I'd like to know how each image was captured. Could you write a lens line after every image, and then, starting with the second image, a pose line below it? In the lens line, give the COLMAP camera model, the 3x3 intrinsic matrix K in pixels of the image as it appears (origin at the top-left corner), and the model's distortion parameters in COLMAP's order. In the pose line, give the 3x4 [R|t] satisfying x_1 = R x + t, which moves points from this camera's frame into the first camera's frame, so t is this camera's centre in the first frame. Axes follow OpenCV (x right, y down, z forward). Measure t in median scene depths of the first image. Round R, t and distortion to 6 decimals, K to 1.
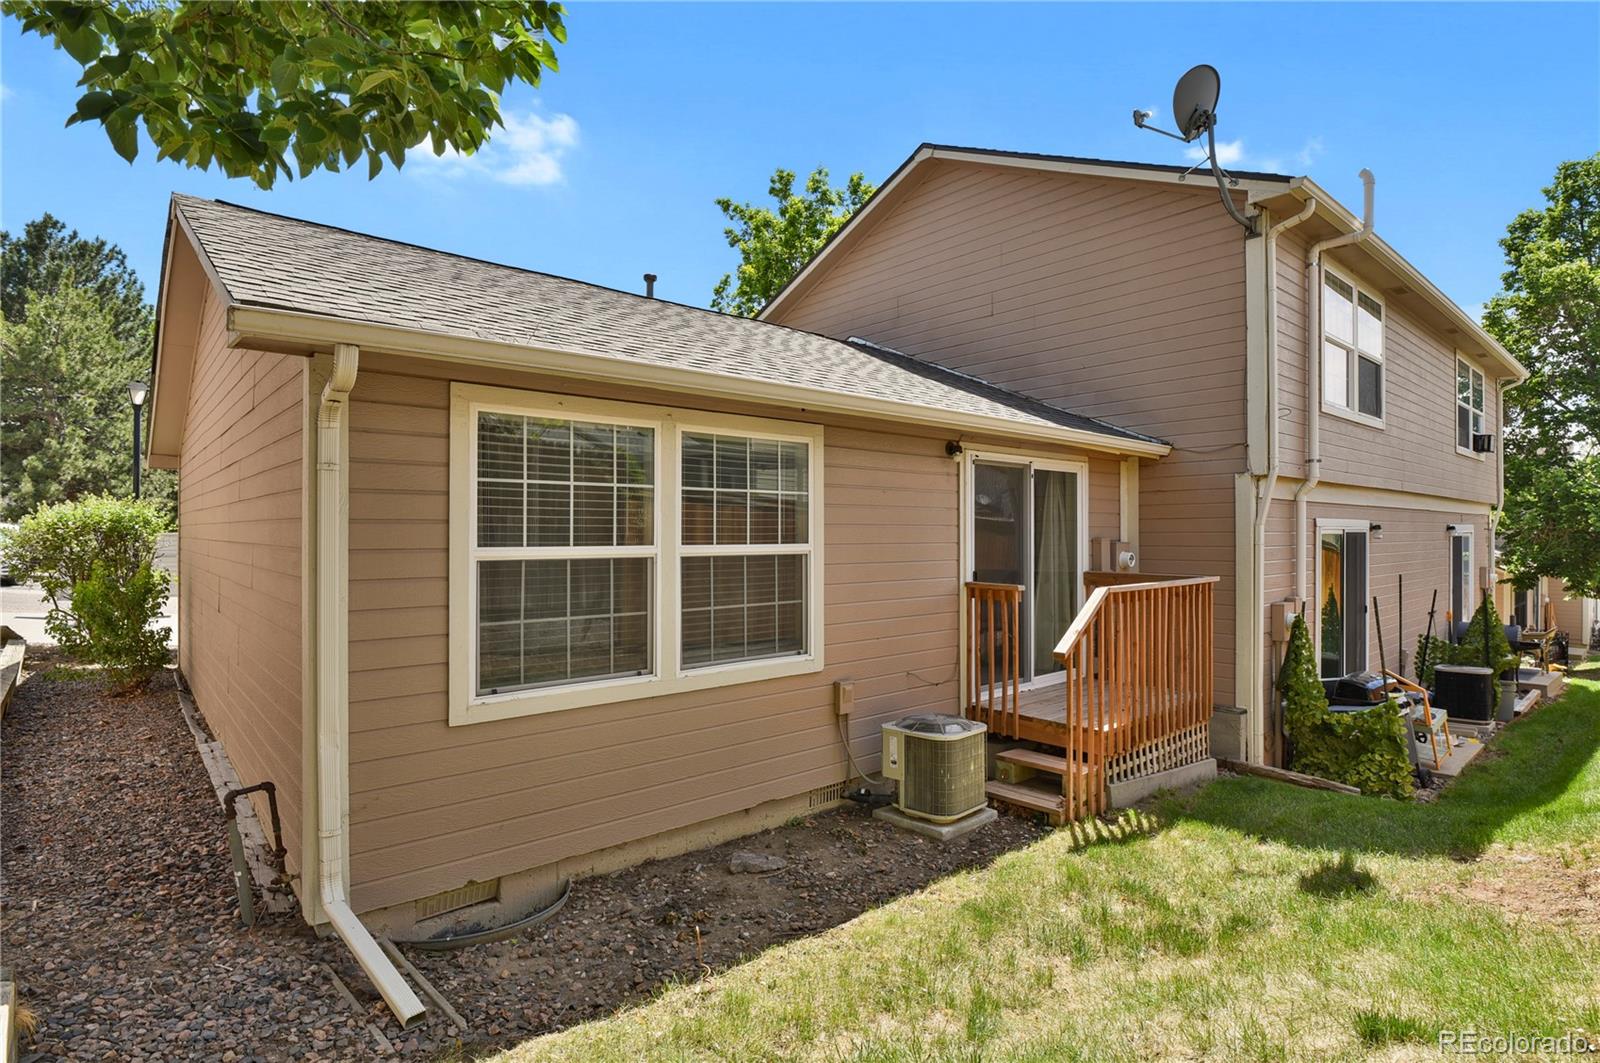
lens RADIAL K [[784.9, 0, 808.3], [0, 784.9, 532.4], [0, 0, 1]] dist [-0.025173, -0.001542]
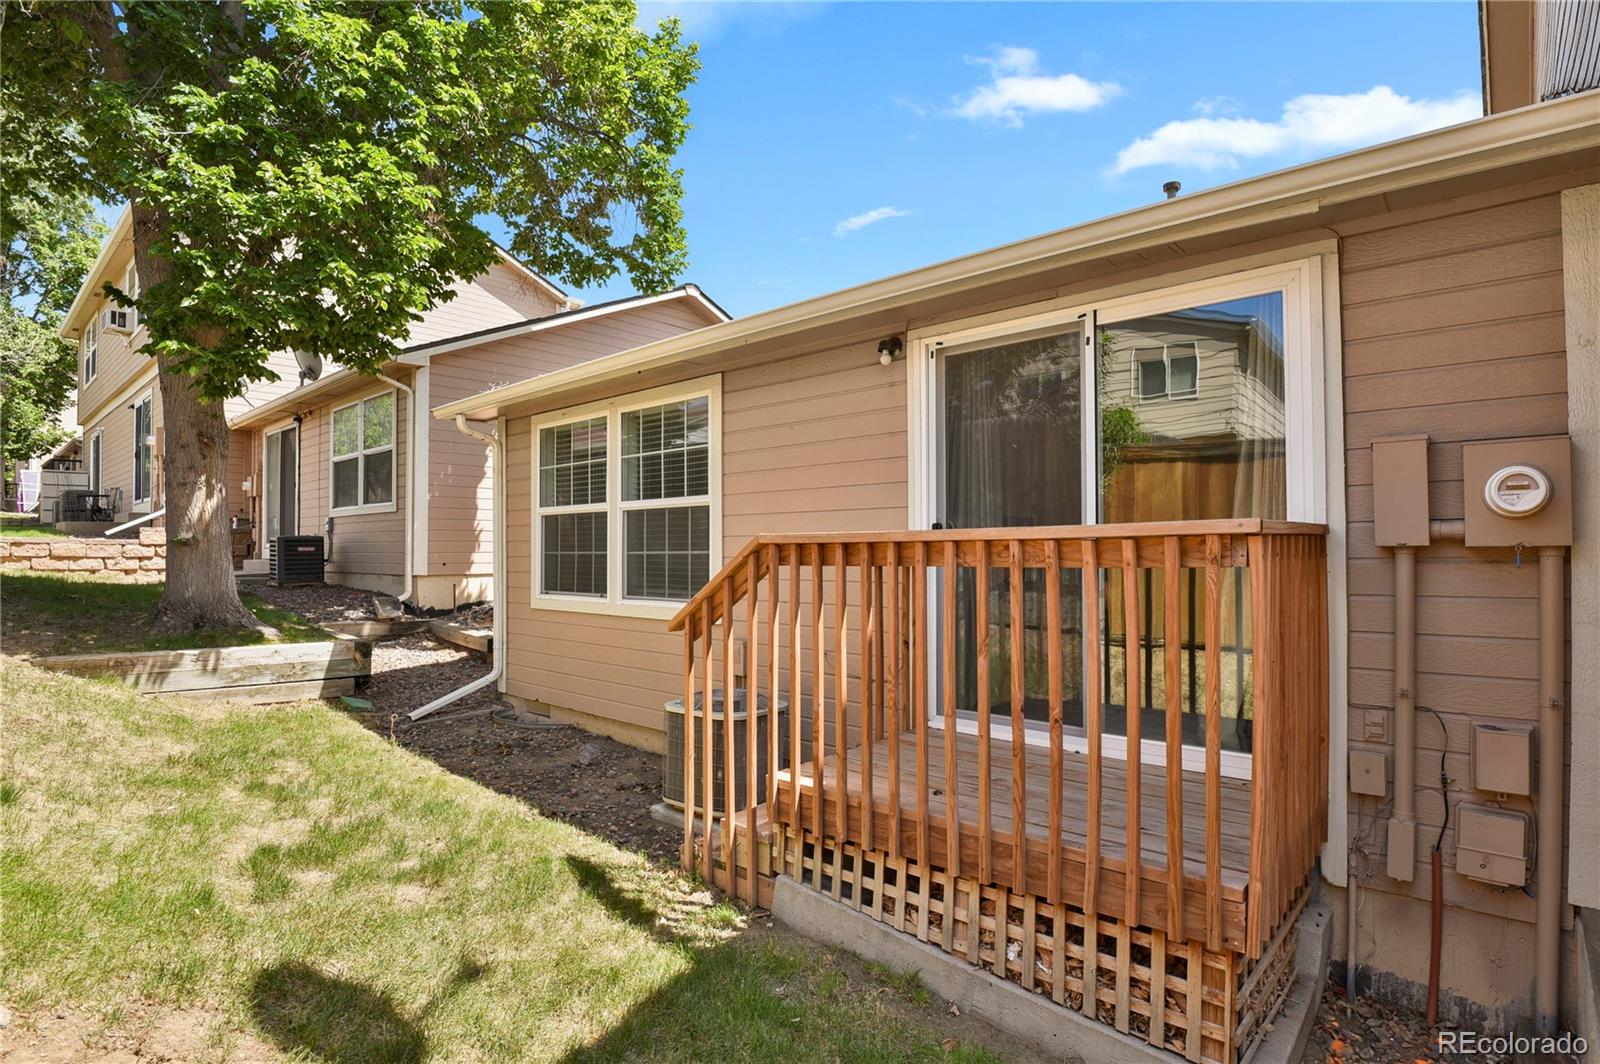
lens RADIAL K [[784.9, 0, 808.3], [0, 784.9, 532.9], [0, 0, 1]] dist [-0.025173, -0.001542]
pose [[0.136149, -0.023668, -0.990406, 1.187370], [0.007178, 0.999712, -0.022903, 0.101724], [0.990662, -0.003991, 0.136280, 1.158295]]
